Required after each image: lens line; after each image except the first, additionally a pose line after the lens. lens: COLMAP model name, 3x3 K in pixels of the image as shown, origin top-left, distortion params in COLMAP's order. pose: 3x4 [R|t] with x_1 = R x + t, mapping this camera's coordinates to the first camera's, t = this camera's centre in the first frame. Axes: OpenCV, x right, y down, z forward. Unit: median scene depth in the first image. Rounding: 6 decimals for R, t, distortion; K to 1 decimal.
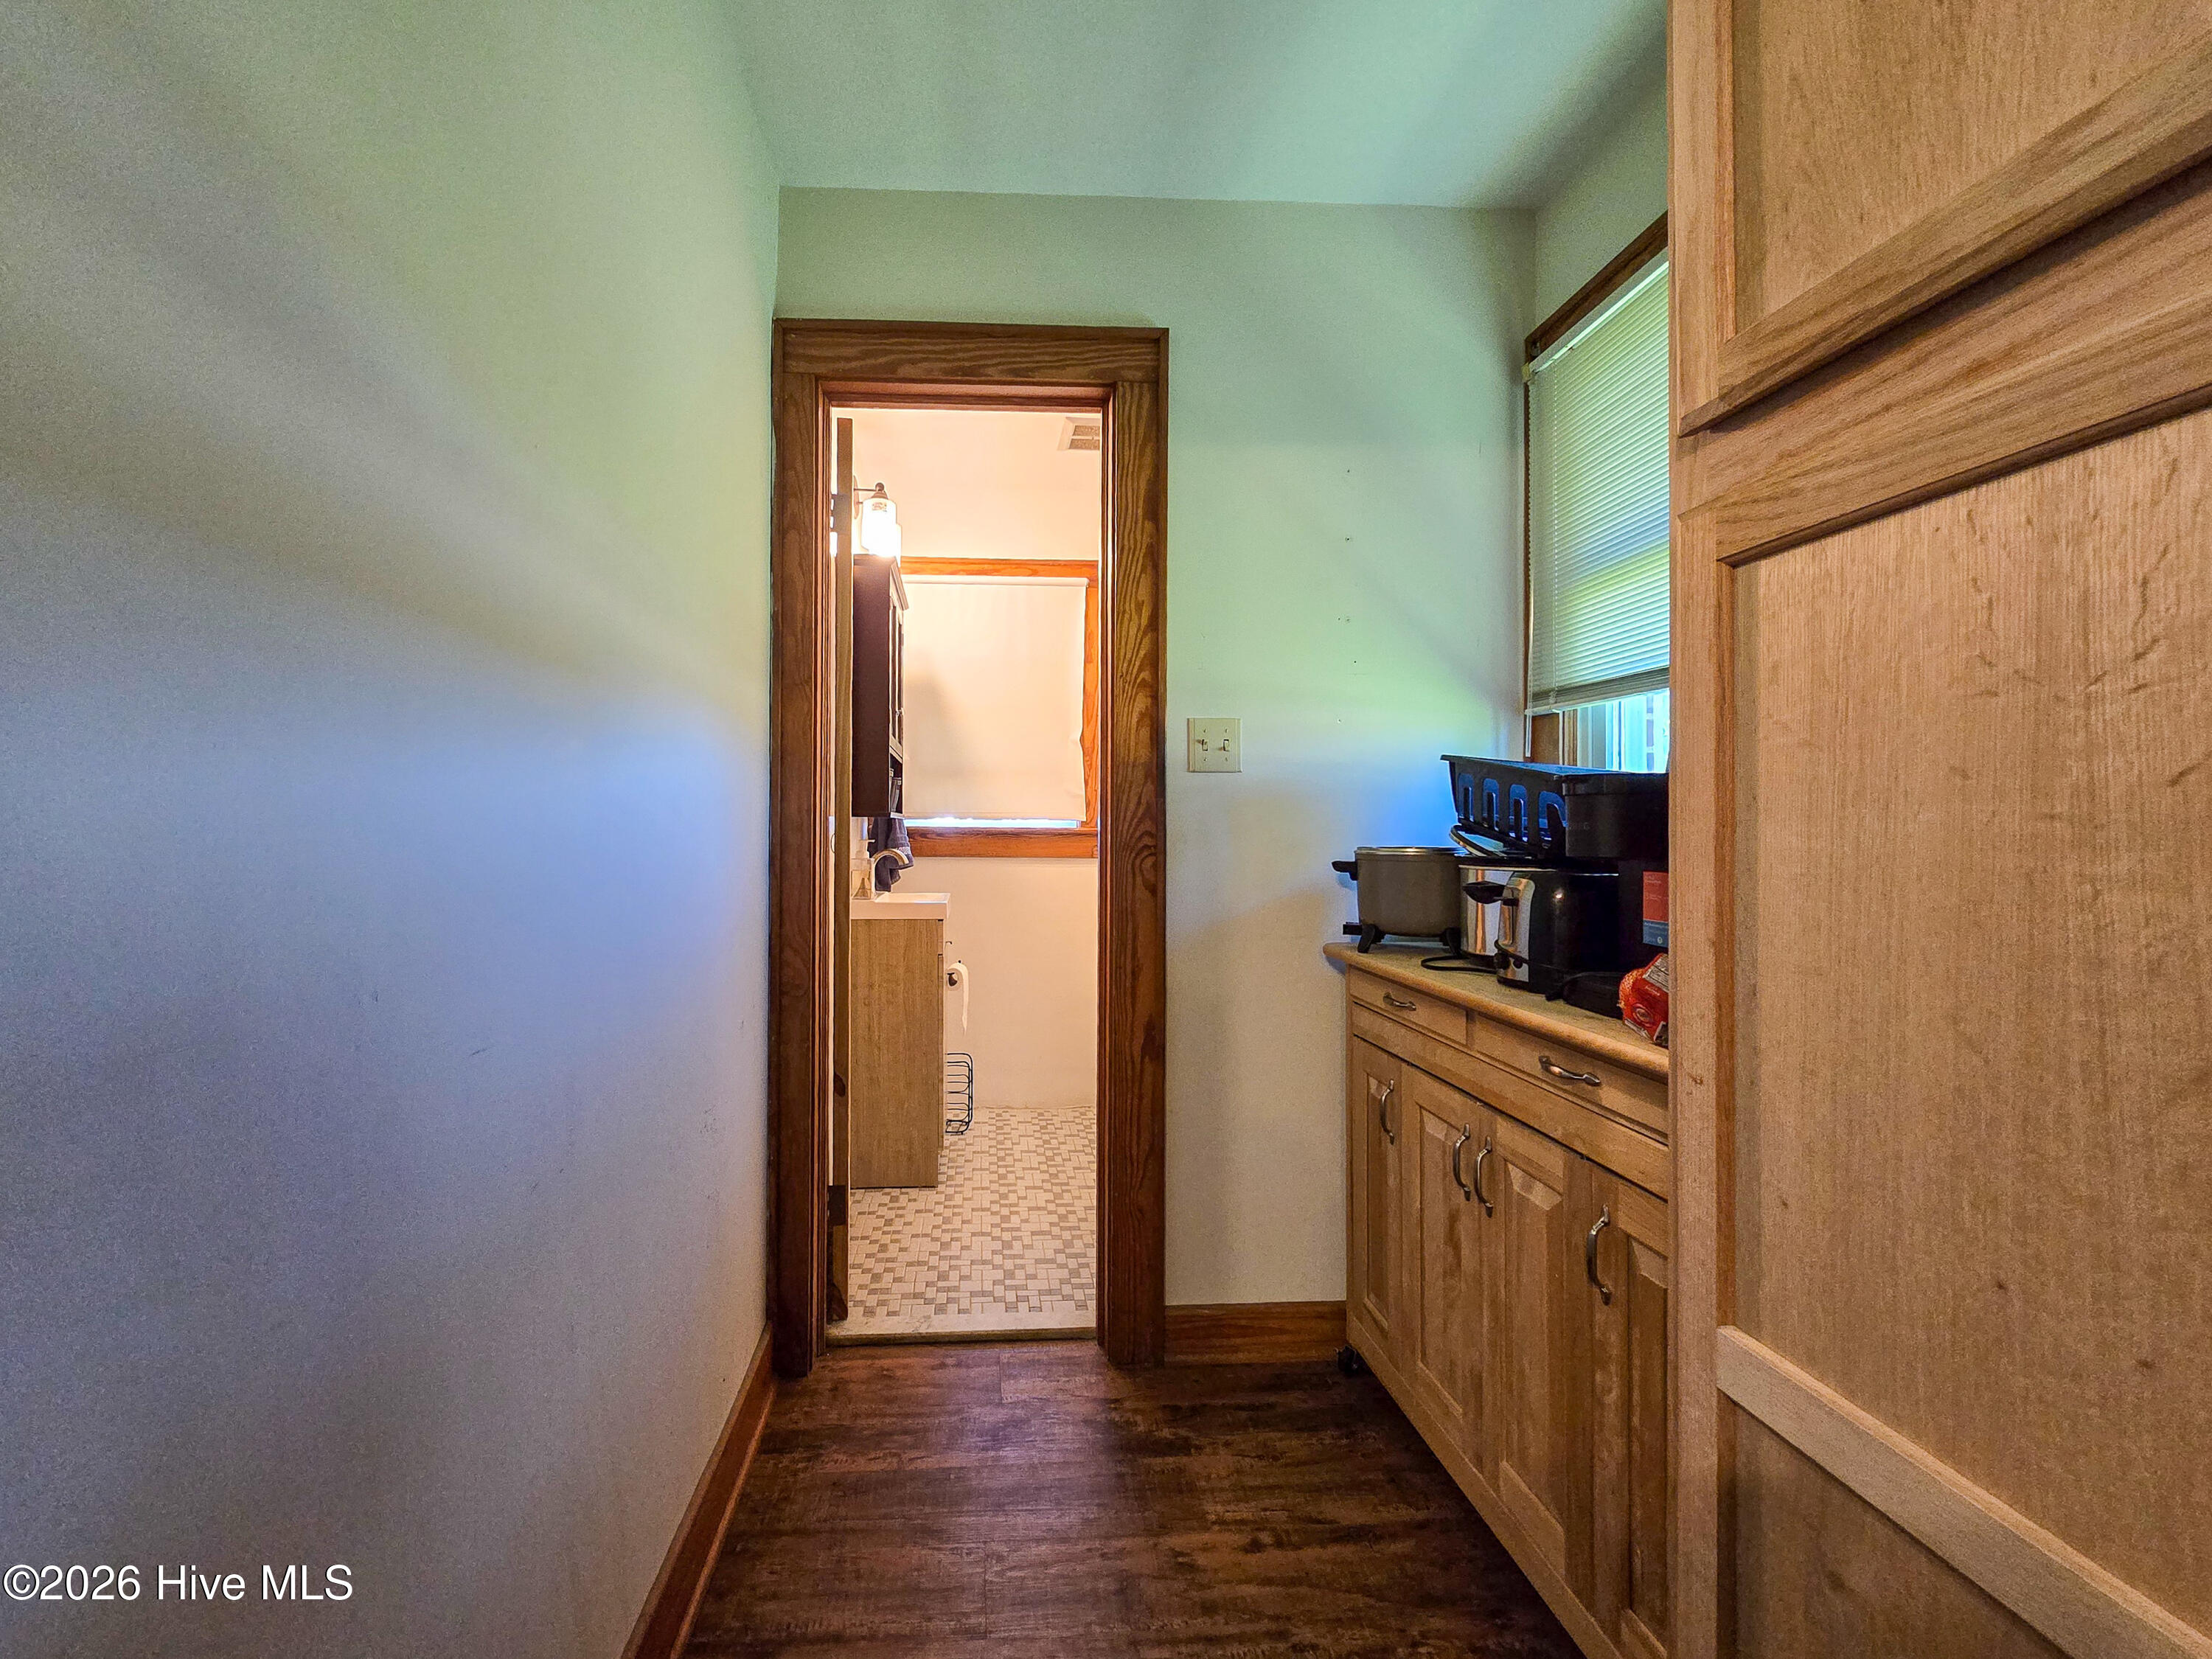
lens RADIAL K [[945.1, 0, 1096.6], [0, 945.1, 828.7], [0, 0, 1]] dist [-0.009344, 0.003532]
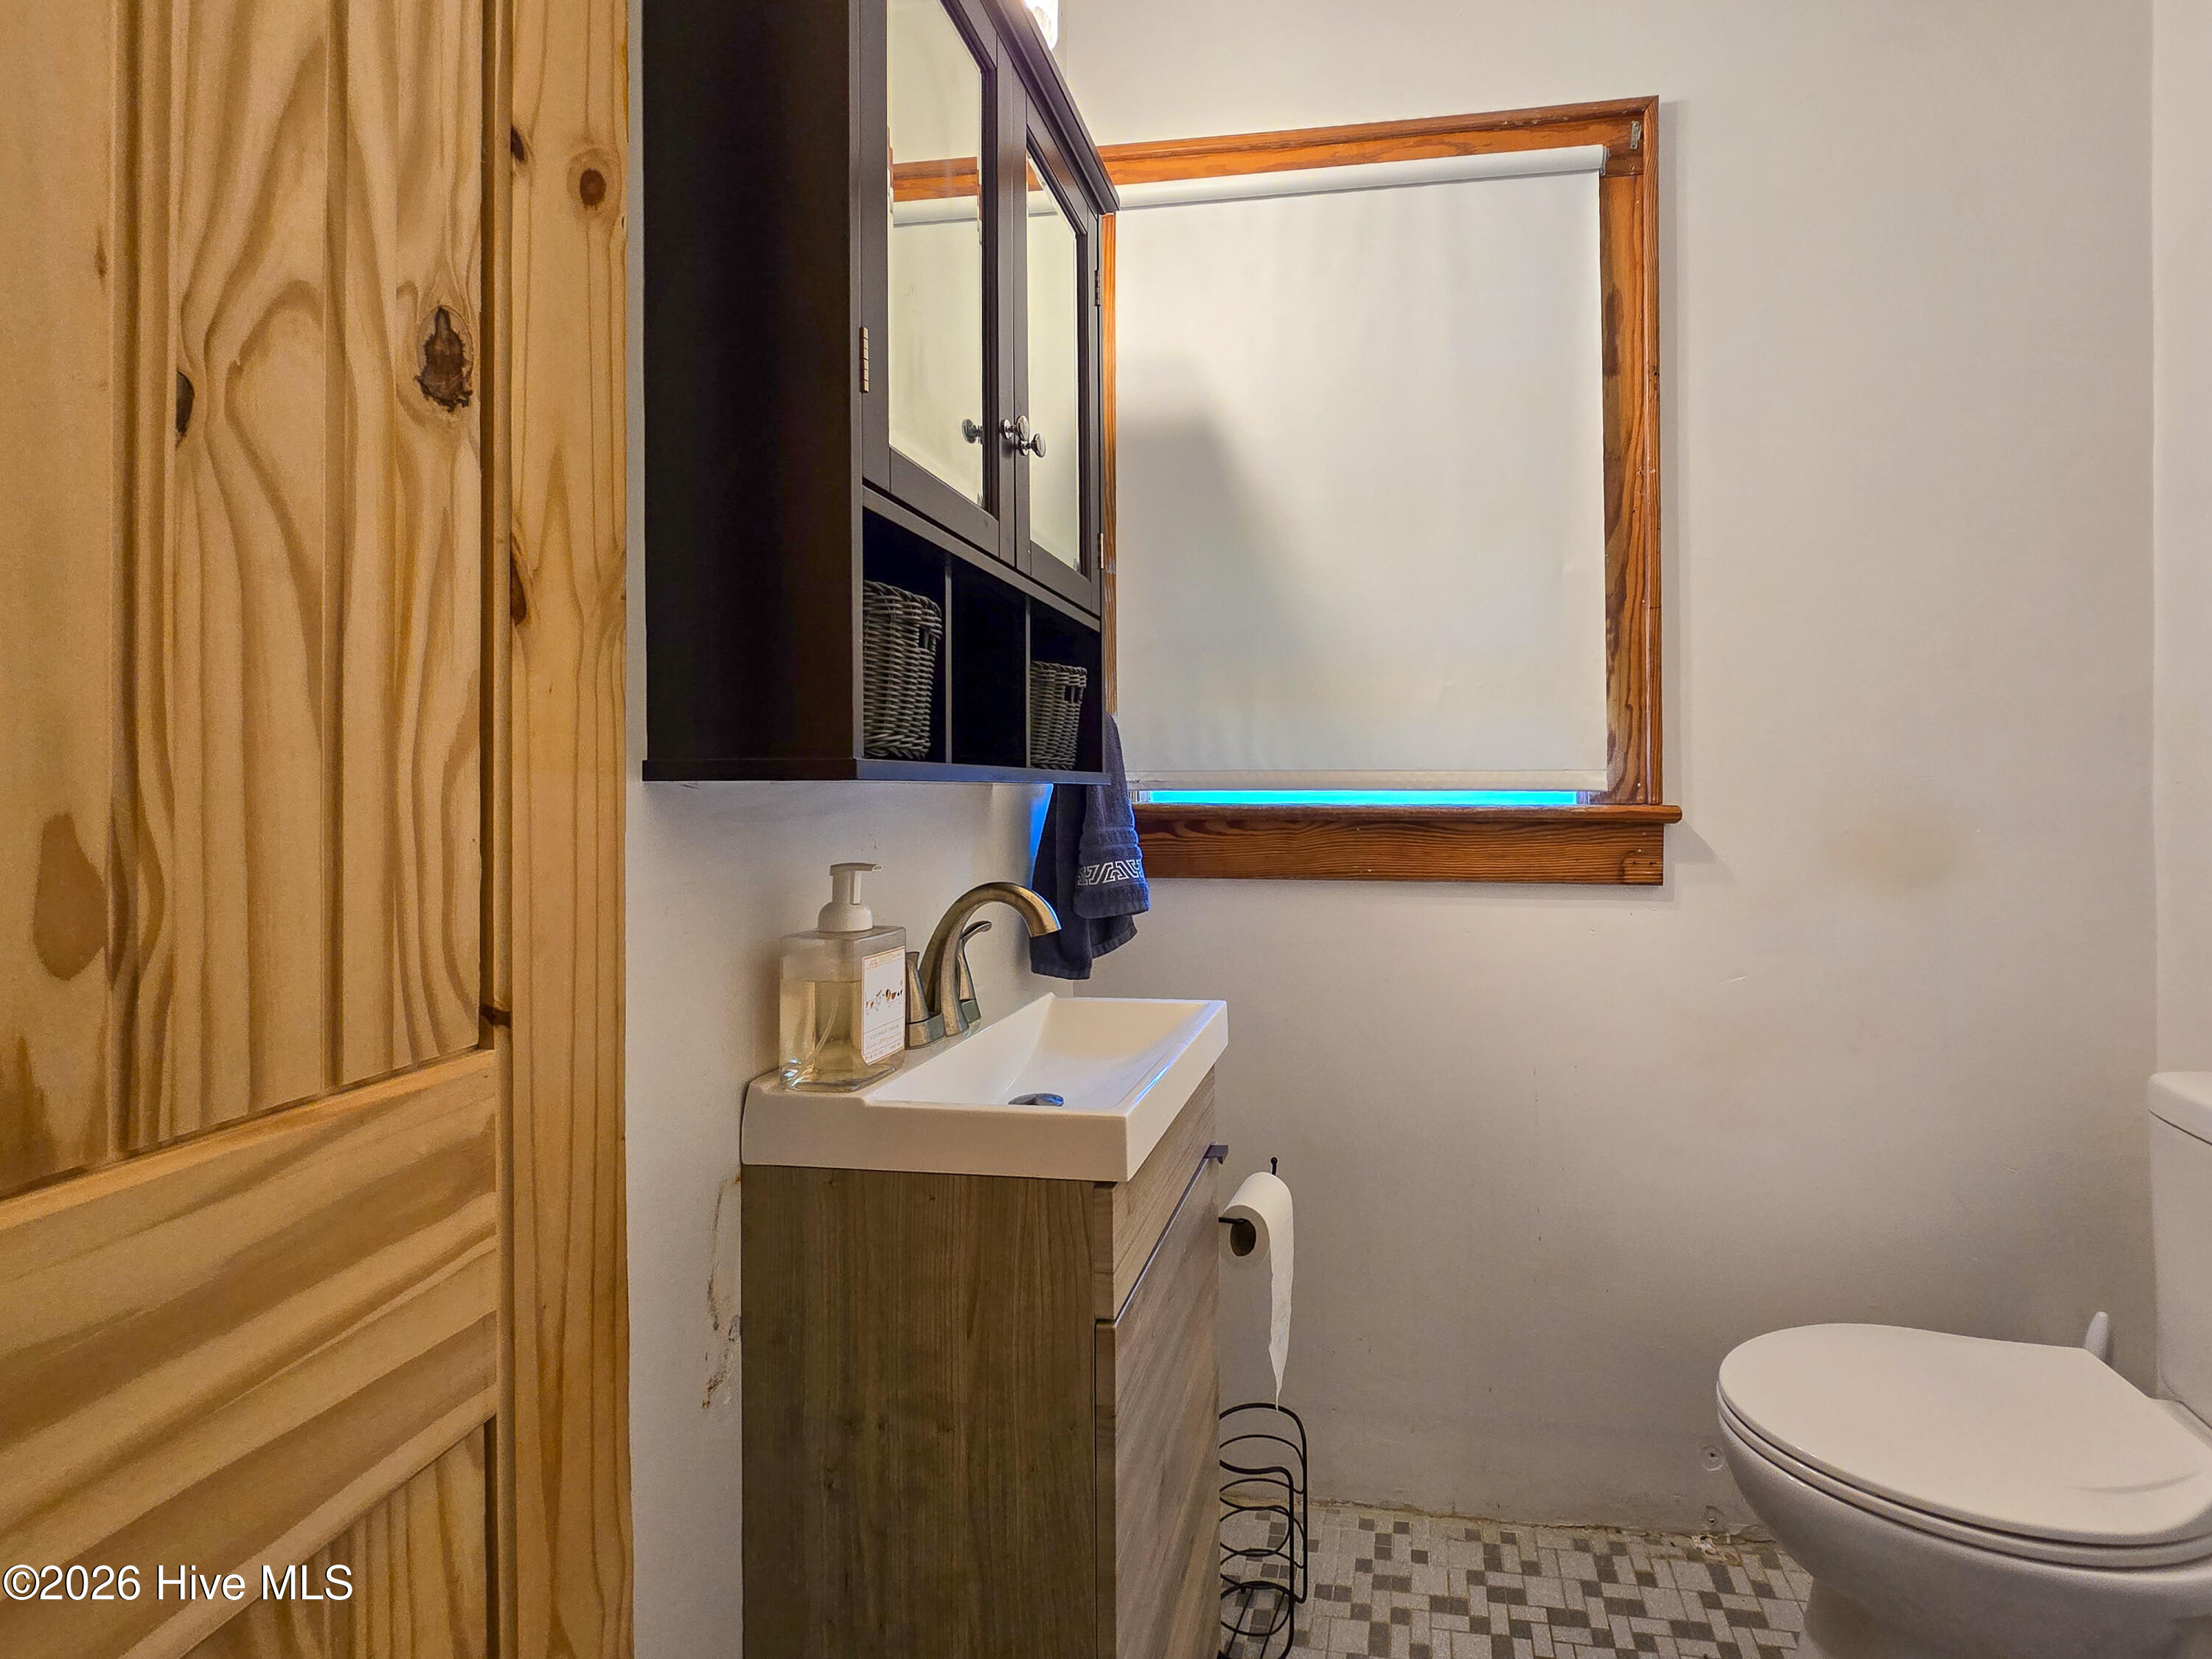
lens RADIAL K [[945.1, 0, 1096.6], [0, 945.1, 828.7], [0, 0, 1]] dist [-0.009344, 0.003532]
pose [[0.919888, 0.006961, -0.392119, -0.063461], [-0.003854, 0.999955, 0.008710, 0.004806], [0.392162, -0.006501, 0.919873, 0.634555]]
